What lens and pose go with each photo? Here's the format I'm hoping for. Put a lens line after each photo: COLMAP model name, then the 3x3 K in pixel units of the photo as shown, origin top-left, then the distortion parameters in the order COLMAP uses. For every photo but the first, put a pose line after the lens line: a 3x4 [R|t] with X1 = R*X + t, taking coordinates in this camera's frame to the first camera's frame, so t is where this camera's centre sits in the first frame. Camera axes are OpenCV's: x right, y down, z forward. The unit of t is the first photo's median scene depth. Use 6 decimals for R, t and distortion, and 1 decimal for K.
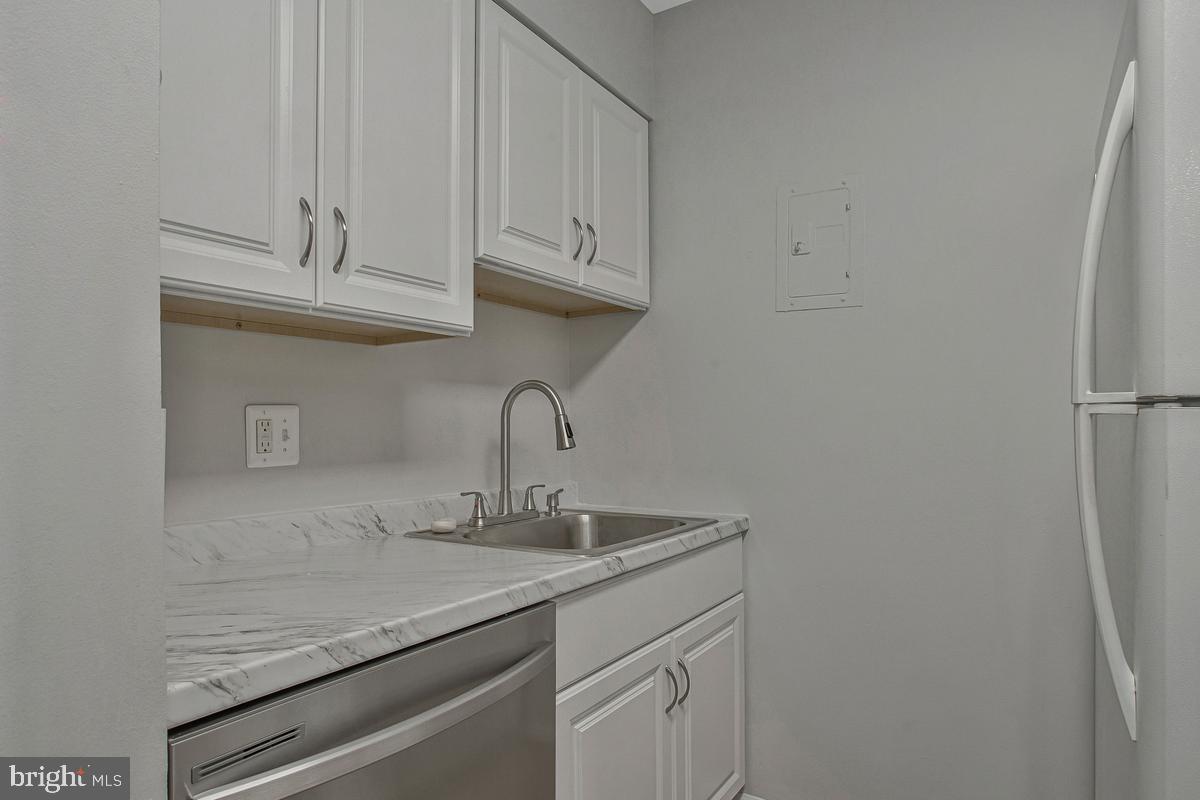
lens RADIAL K [[603.5, 0, 651.9], [0, 603.5, 427.2], [0, 0, 1]] dist [-0.049035, 0.021403]
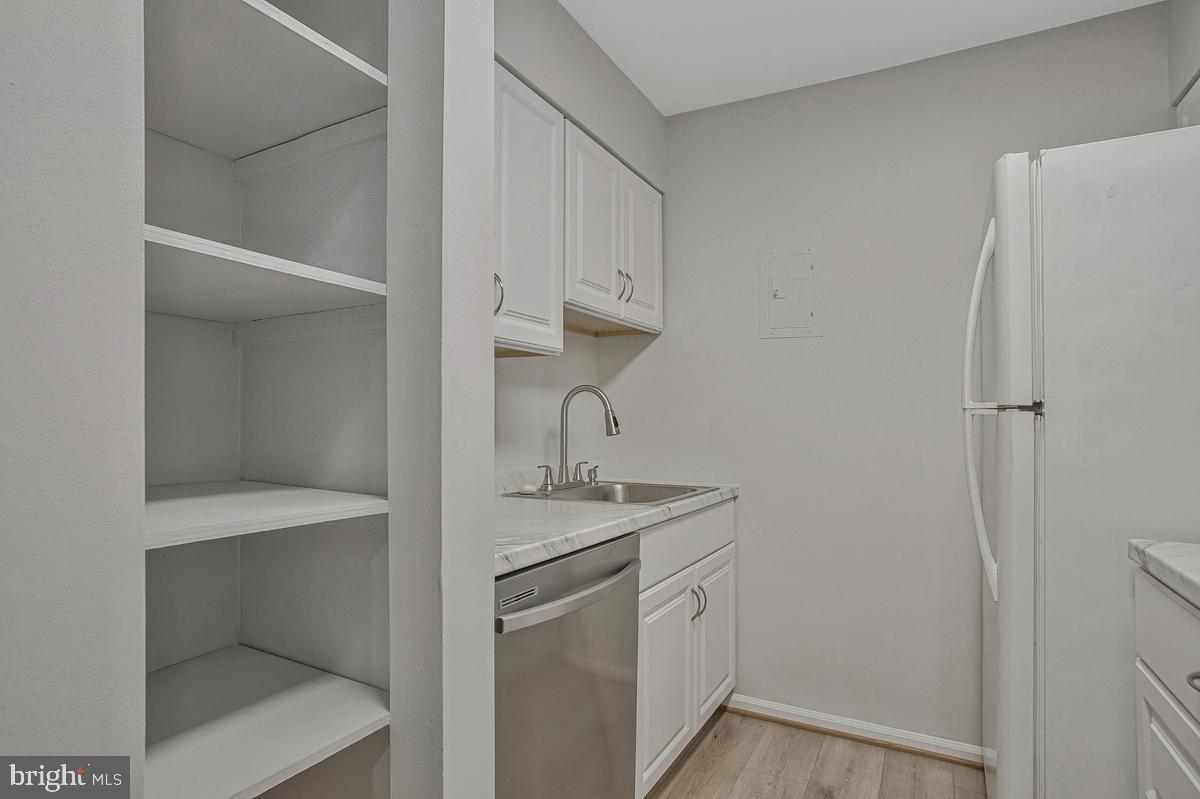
lens RADIAL K [[603.5, 0, 588.9], [0, 603.5, 399.3], [0, 0, 1]] dist [-0.049035, 0.021403]
pose [[0.999274, 0.013196, 0.035730, -0.251826], [-0.011888, 0.999259, -0.036596, 0.005156], [-0.036187, 0.036145, 0.998691, -0.396858]]
